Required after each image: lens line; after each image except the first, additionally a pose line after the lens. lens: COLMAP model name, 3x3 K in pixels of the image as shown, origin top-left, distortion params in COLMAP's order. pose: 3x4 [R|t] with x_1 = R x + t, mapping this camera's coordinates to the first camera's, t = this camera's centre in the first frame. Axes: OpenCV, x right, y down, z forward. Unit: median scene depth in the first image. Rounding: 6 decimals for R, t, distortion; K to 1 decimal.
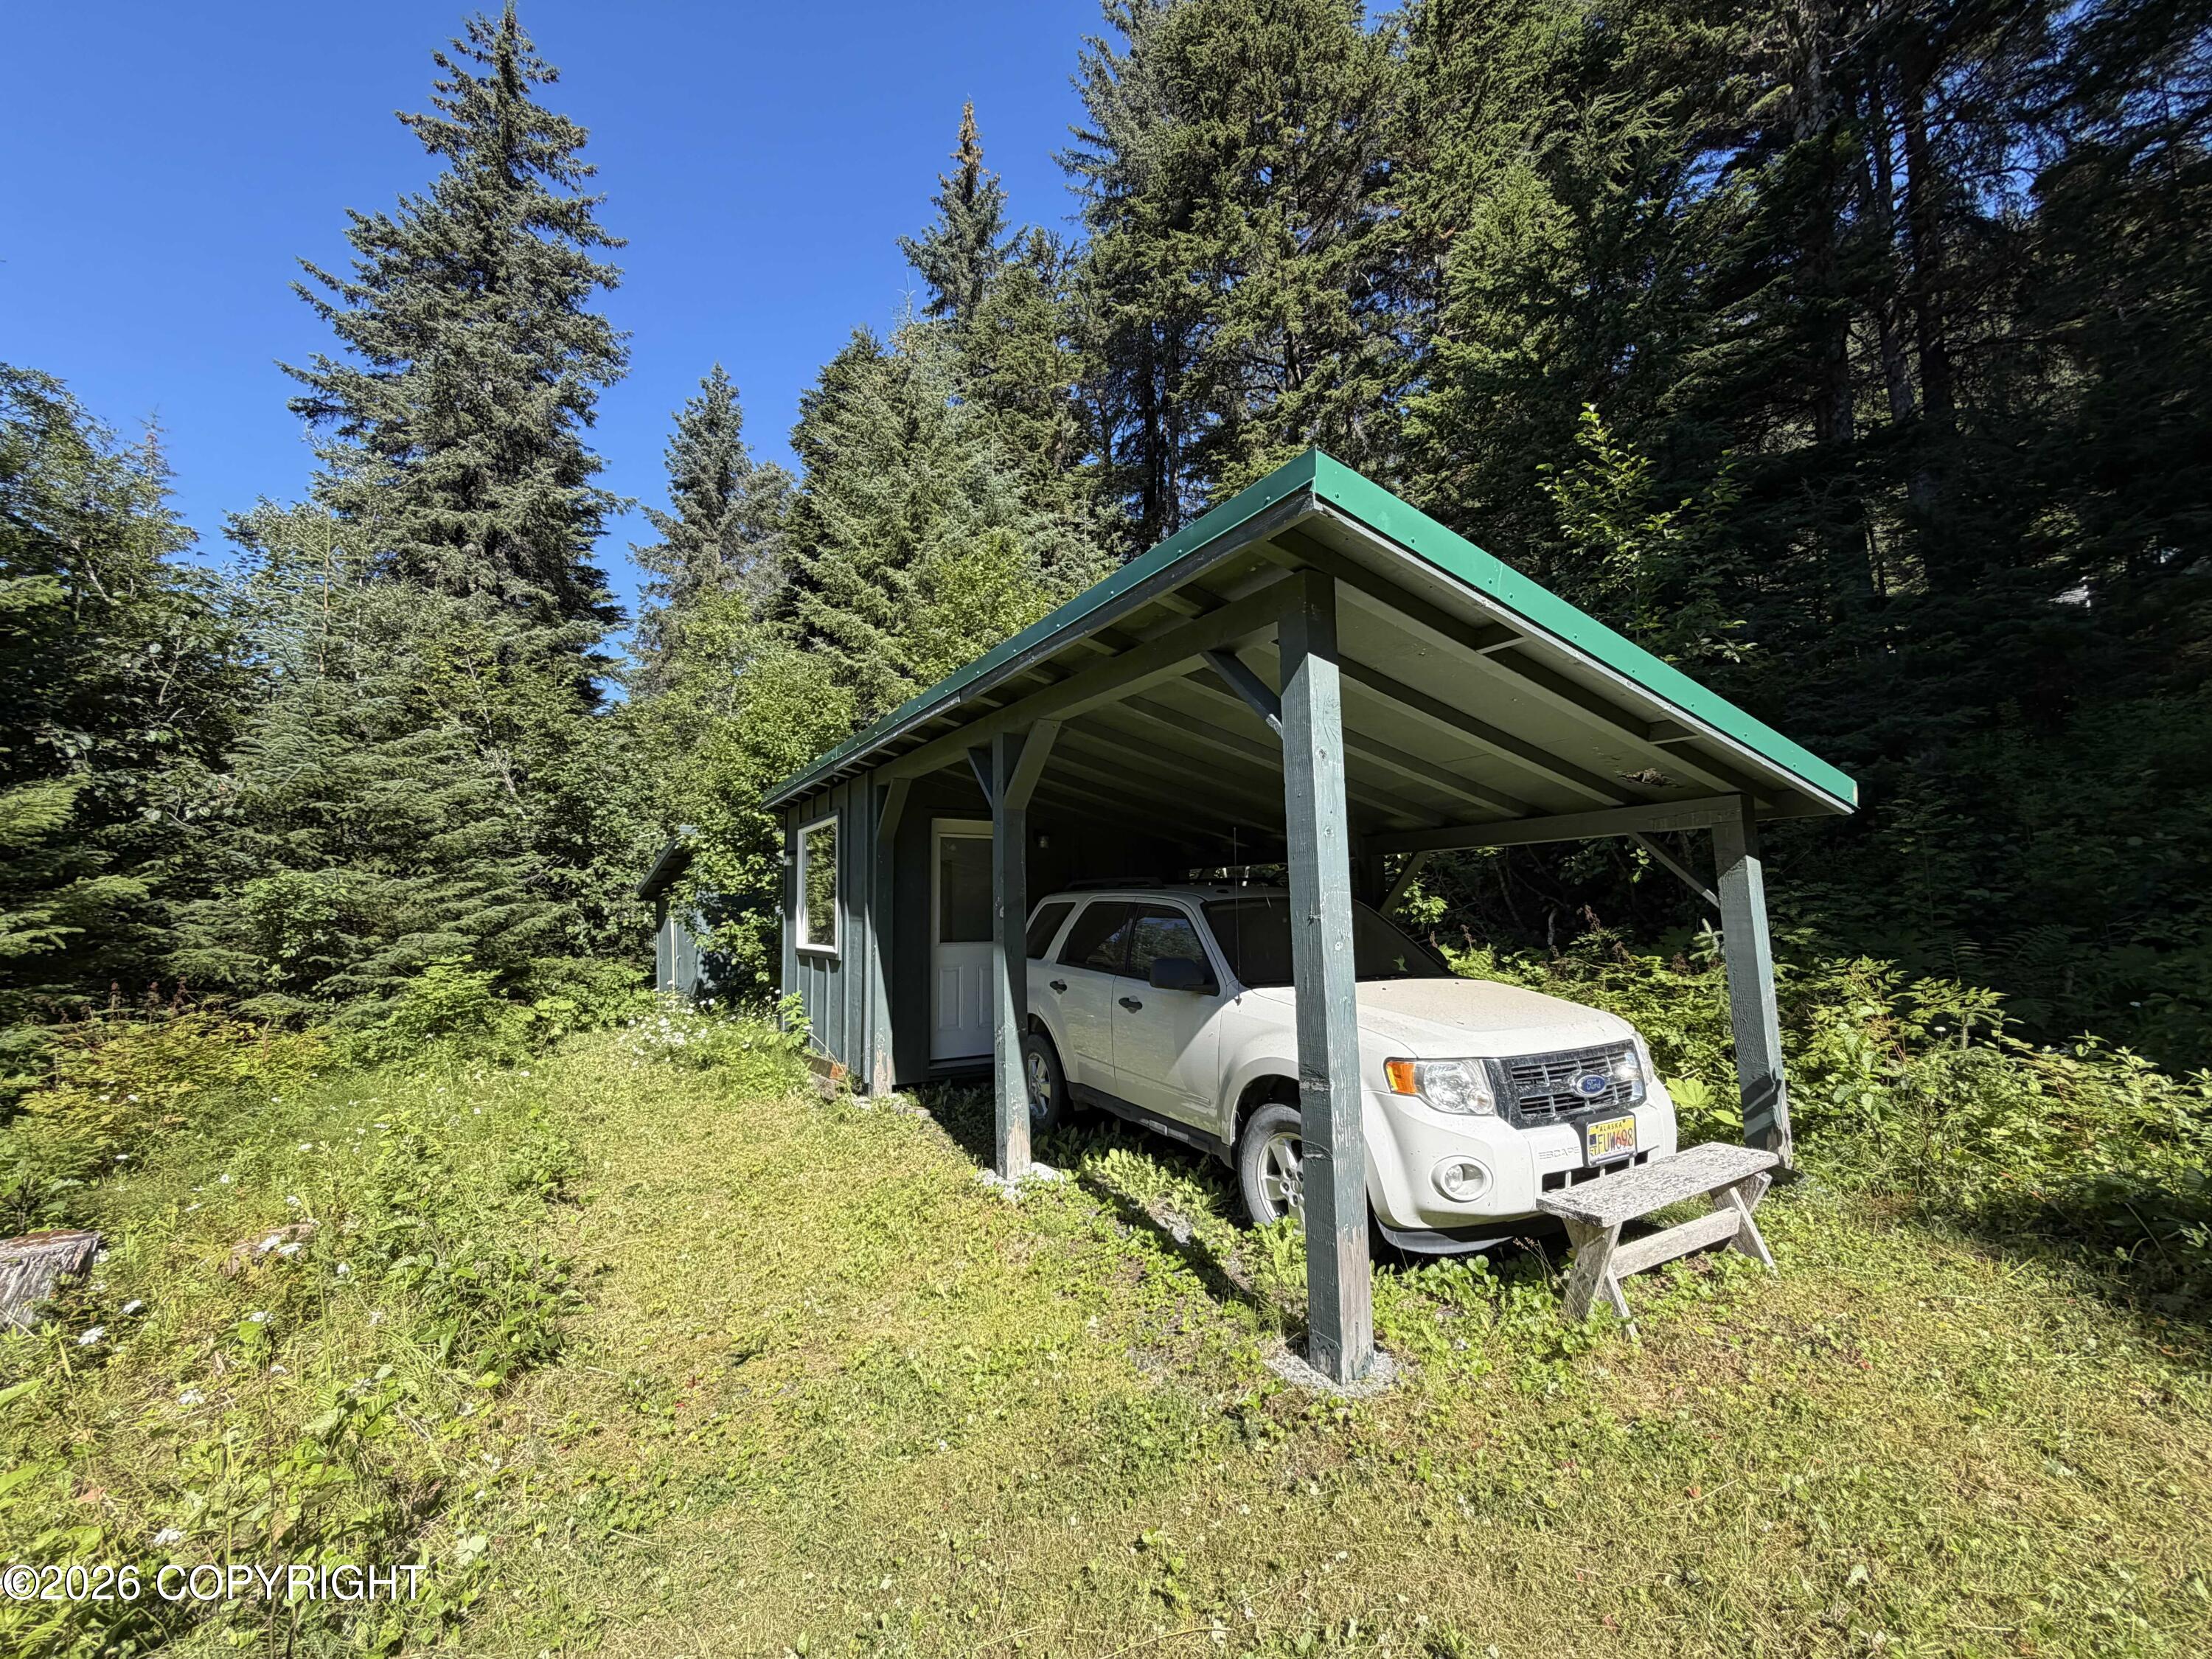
lens RADIAL K [[876.2, 0, 1108.8], [0, 876.2, 841.3], [0, 0, 1]] dist [-0.007352, -0.000241]
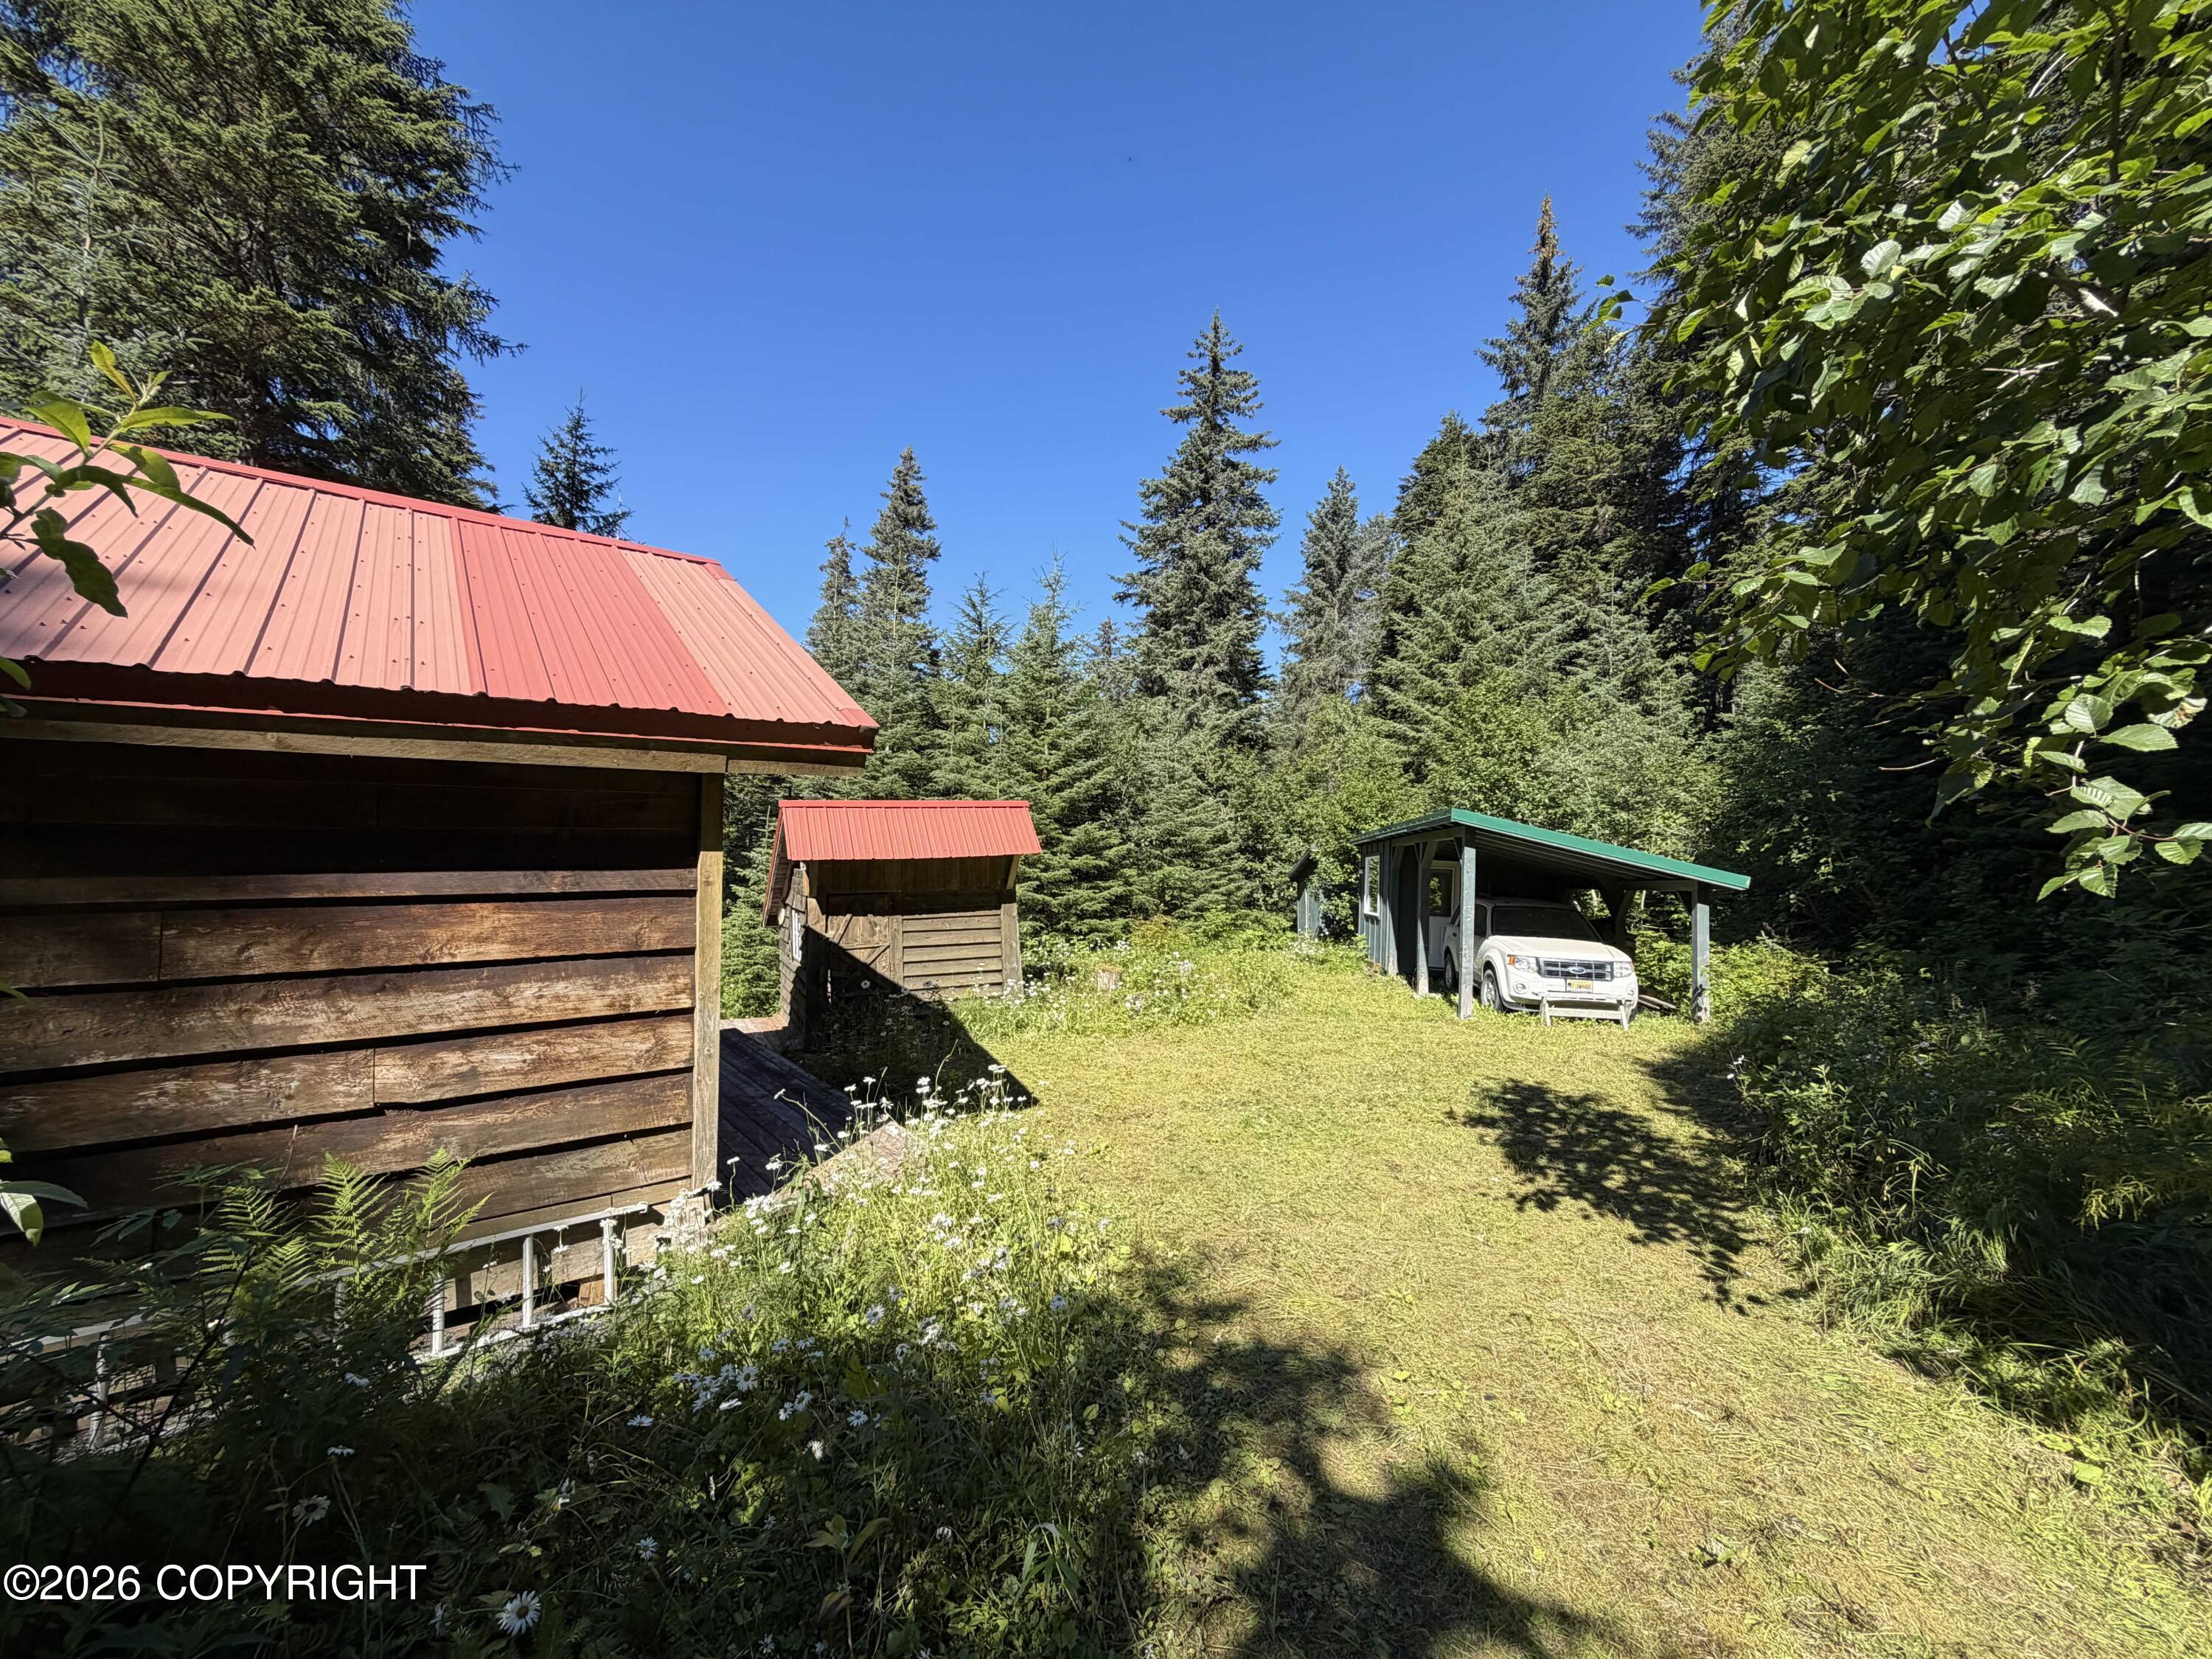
lens RADIAL K [[876.2, 0, 1107.1], [0, 876.2, 837.3], [0, 0, 1]] dist [-0.007352, -0.000241]
pose [[0.780871, 0.024485, -0.624213, 0.296988], [-0.009447, 0.999580, 0.027392, -0.071001], [0.624621, -0.015492, 0.780774, -0.649001]]
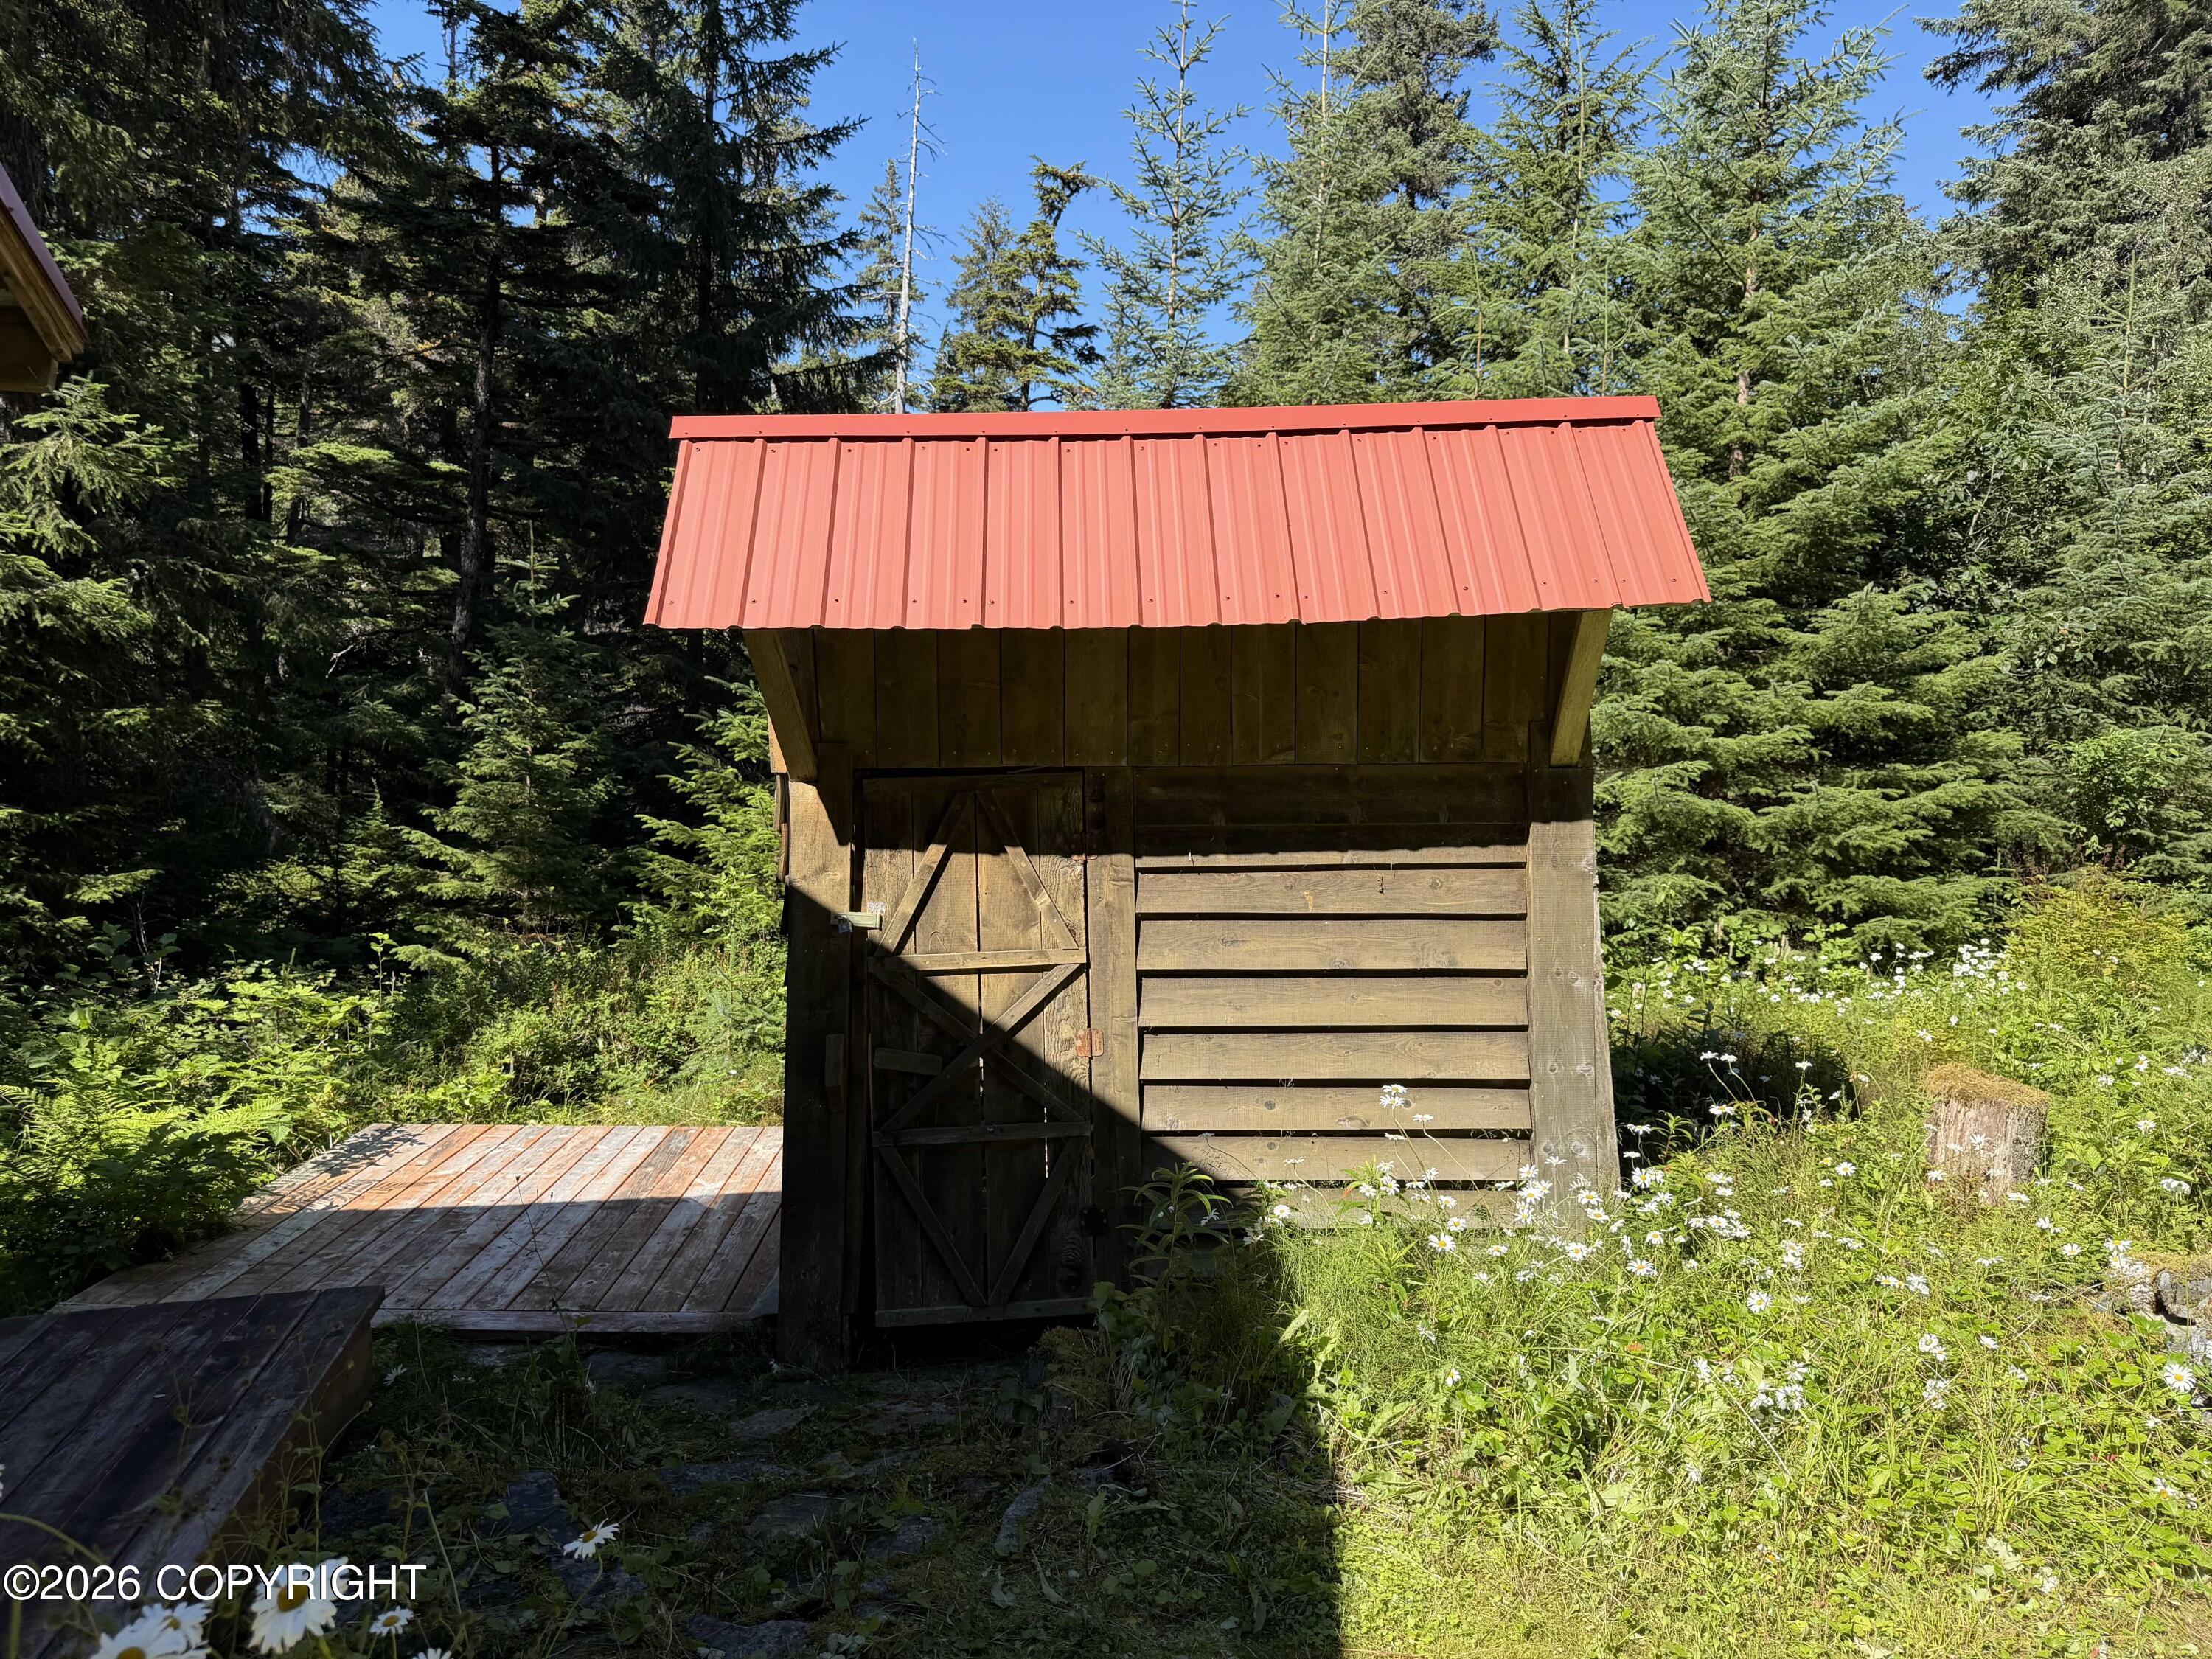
lens RADIAL K [[1564.1, 0, 1091.0], [0, 1564.1, 836.1], [0, 0, 1]] dist [-0.005490, -0.015843]
pose [[0.422634, 0.096867, -0.901109, 0.004265], [0.012067, 0.993582, 0.112467, -0.025584], [0.906220, -0.058406, 0.418753, -0.328682]]
